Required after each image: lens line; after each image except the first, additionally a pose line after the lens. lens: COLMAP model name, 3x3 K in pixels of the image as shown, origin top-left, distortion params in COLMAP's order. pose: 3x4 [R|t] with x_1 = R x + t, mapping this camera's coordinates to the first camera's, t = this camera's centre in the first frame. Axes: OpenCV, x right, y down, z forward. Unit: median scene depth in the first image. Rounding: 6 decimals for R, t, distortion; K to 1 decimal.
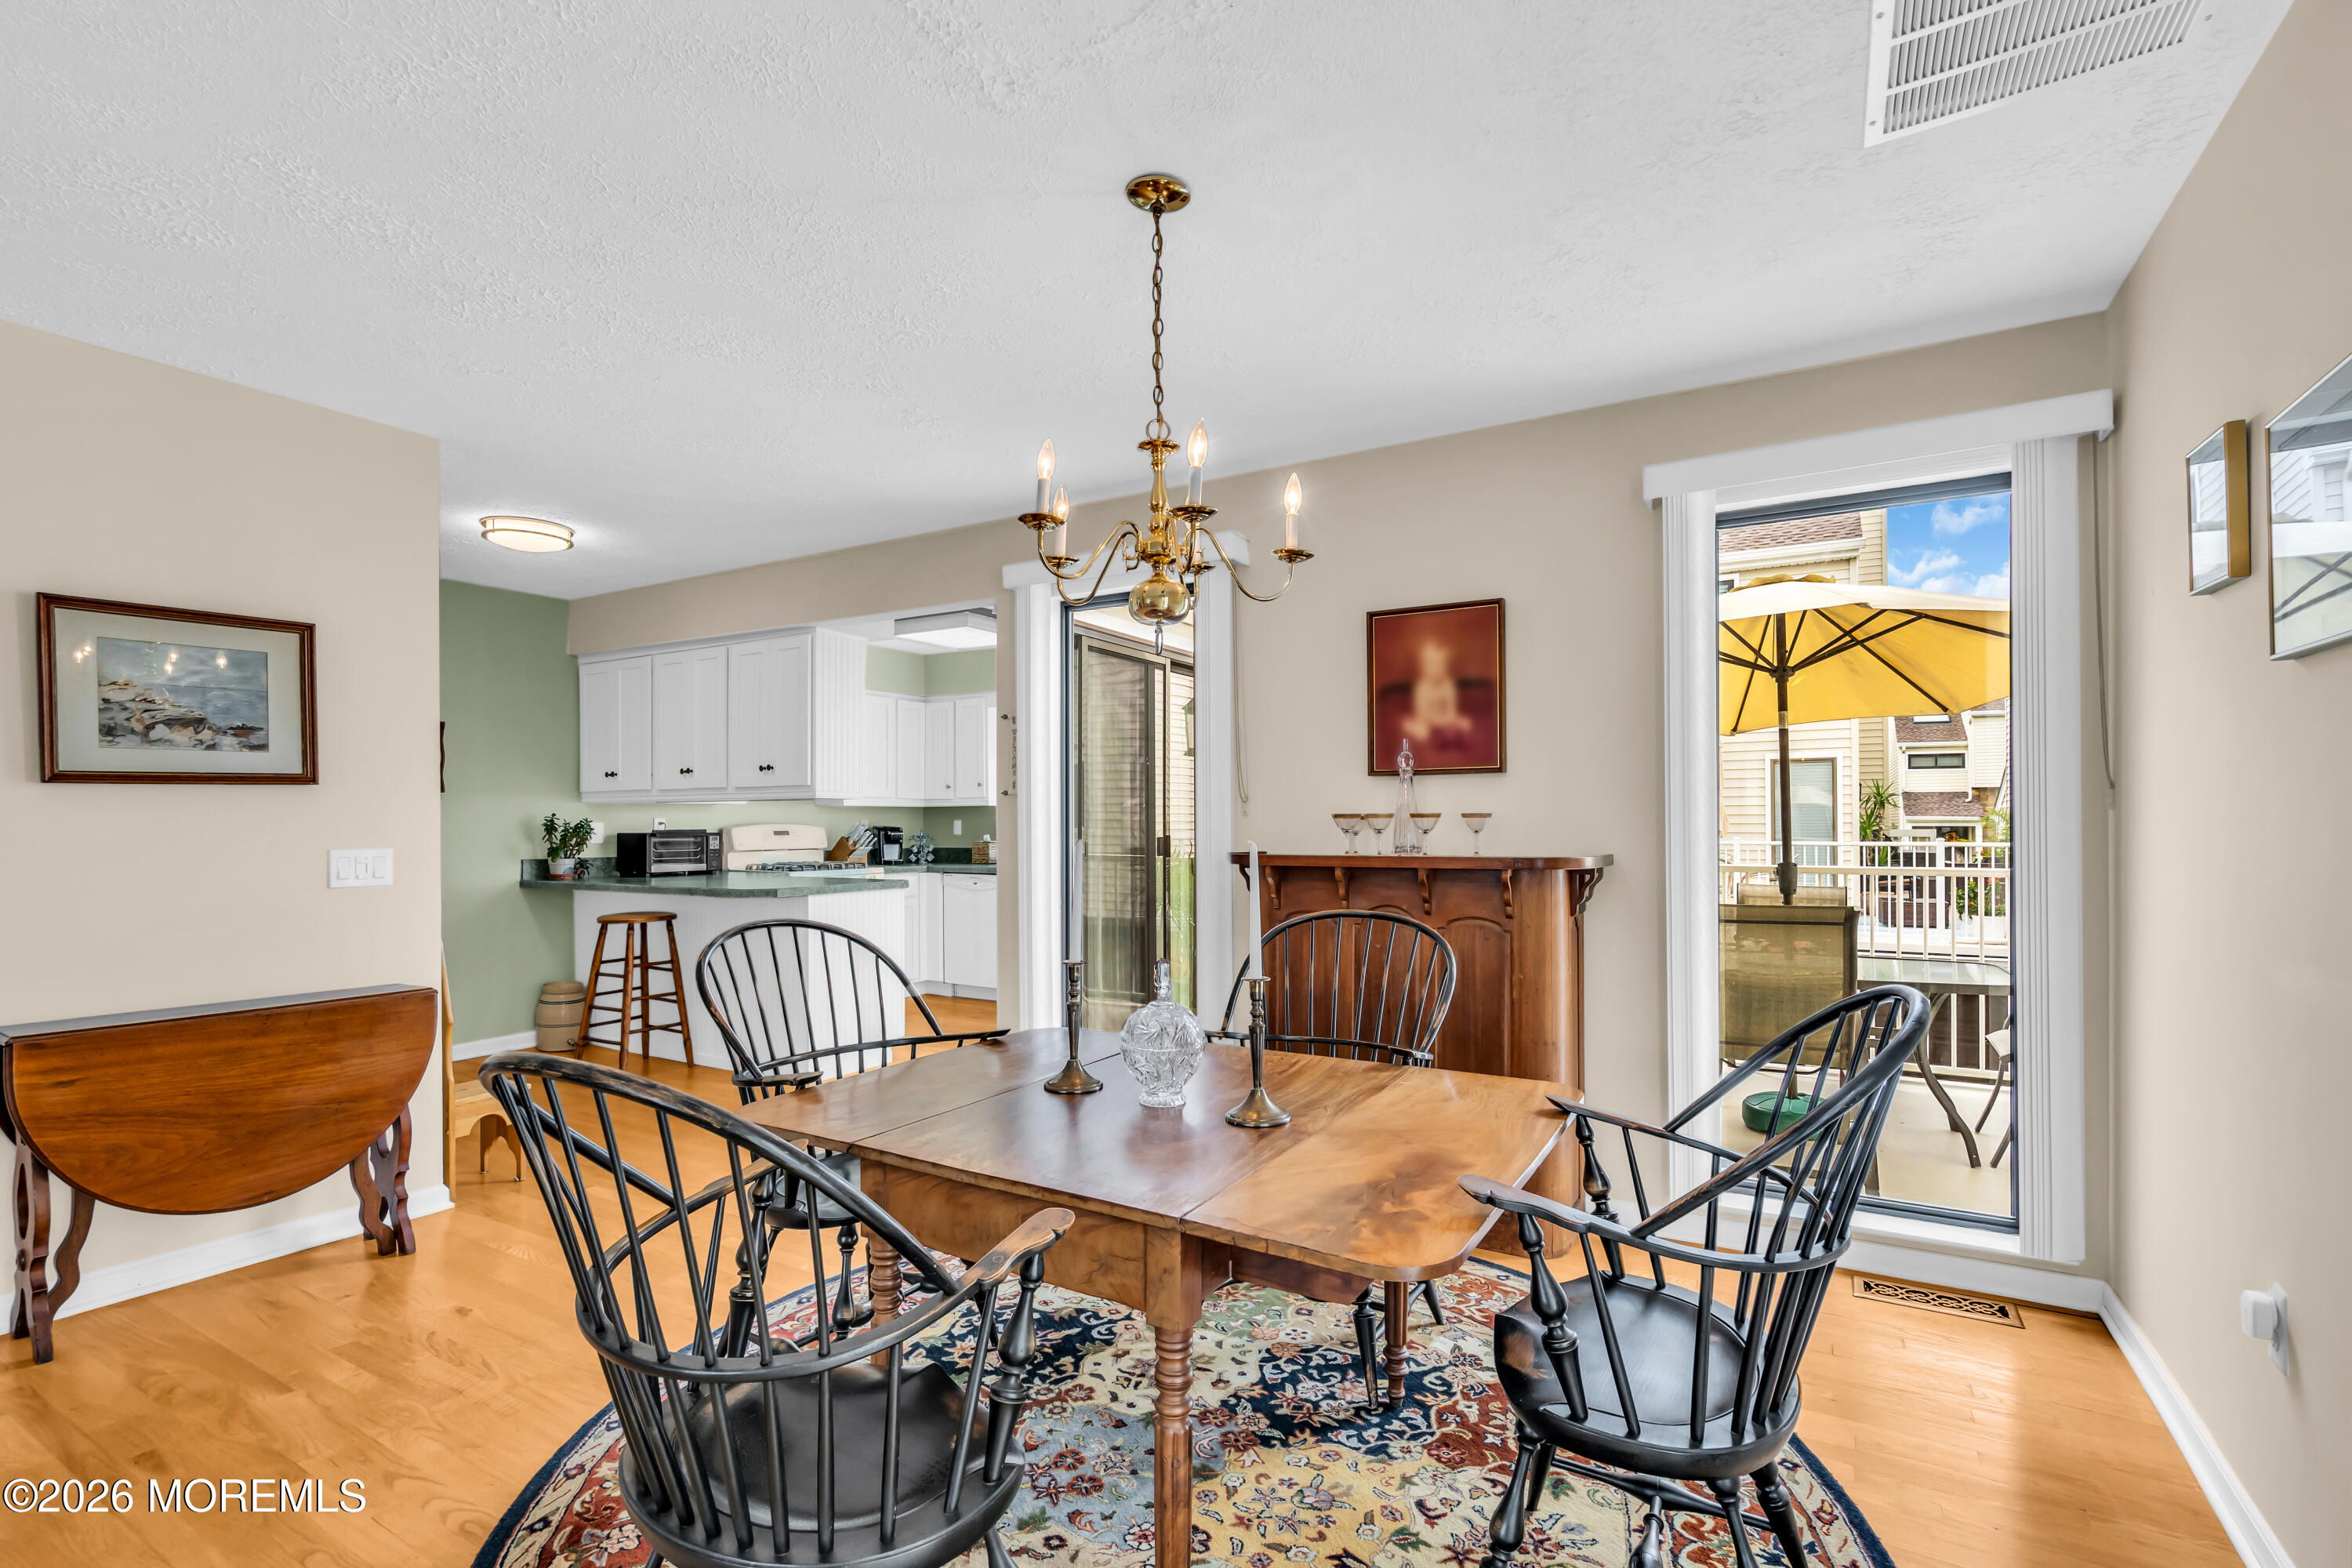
lens RADIAL K [[1063.6, 0, 1164.9], [0, 1063.6, 804.3], [0, 0, 1]] dist [0.002512, 0.003957]
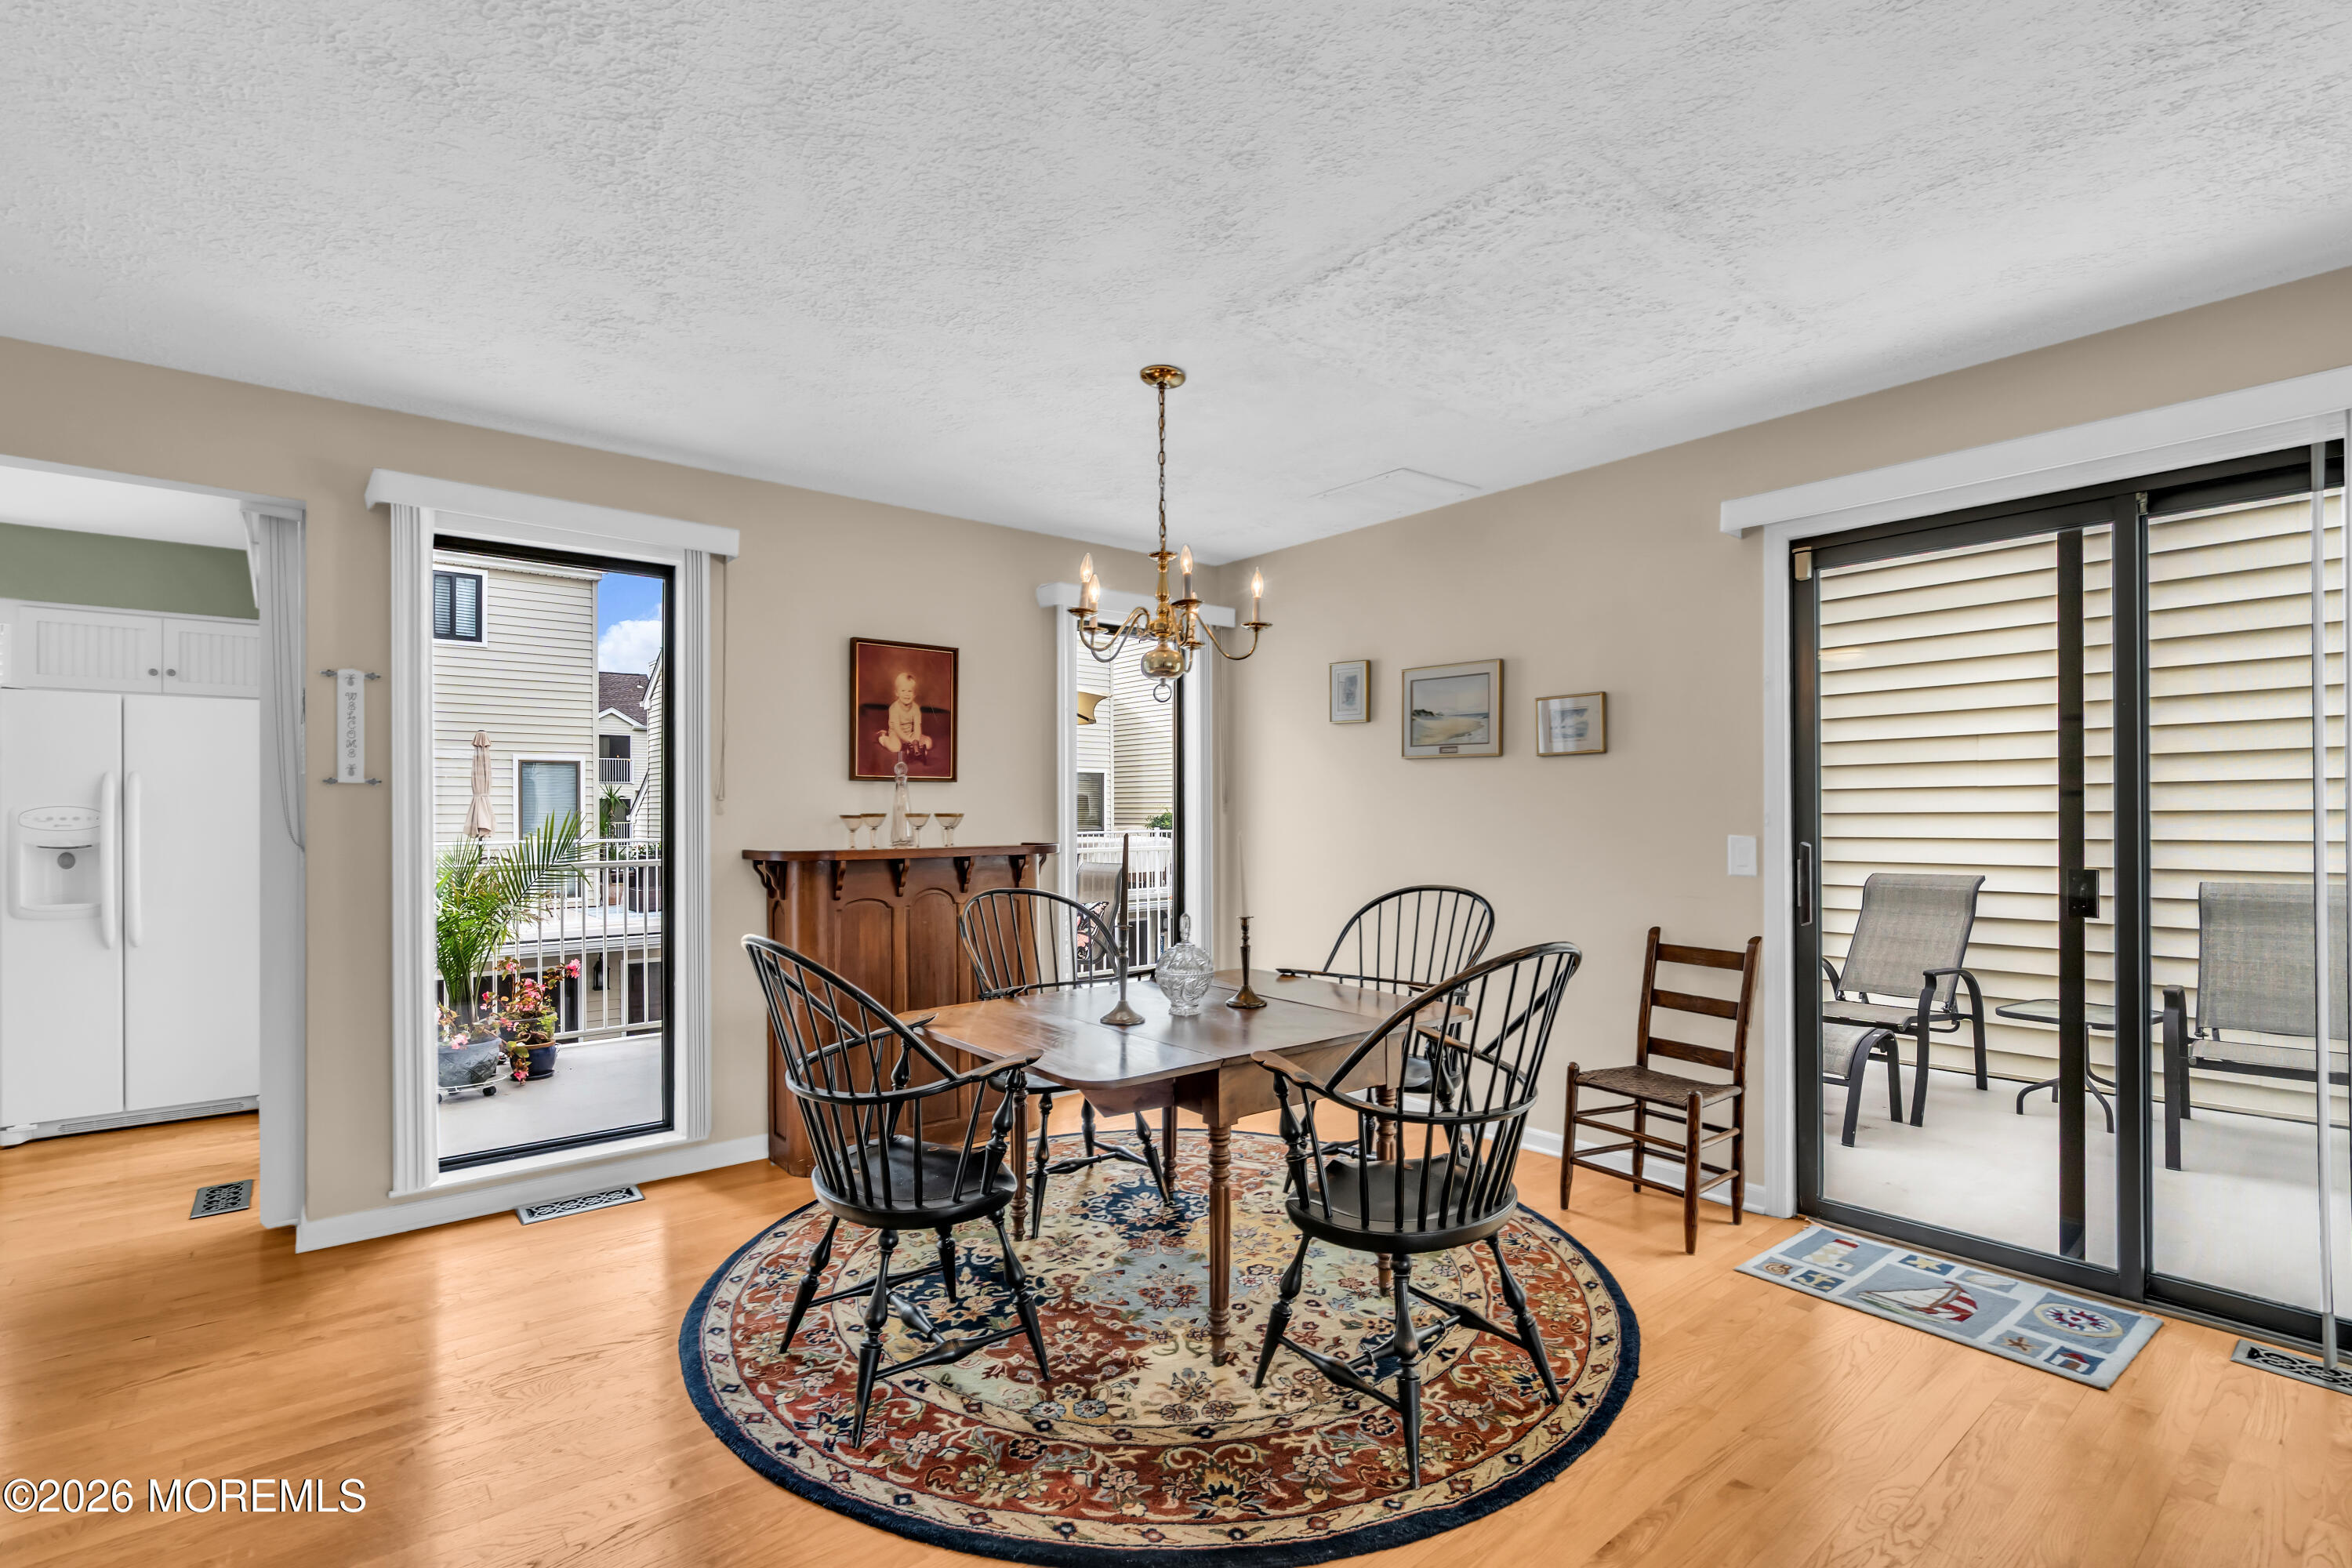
lens RADIAL K [[1063.6, 0, 1173.0], [0, 1063.6, 777.5], [0, 0, 1]] dist [0.002512, 0.003957]
pose [[0.334628, 0.030498, 0.941857, -0.799989], [-0.006689, 0.999528, -0.029988, 0.002139], [-0.942327, 0.003735, 0.334674, 0.303998]]
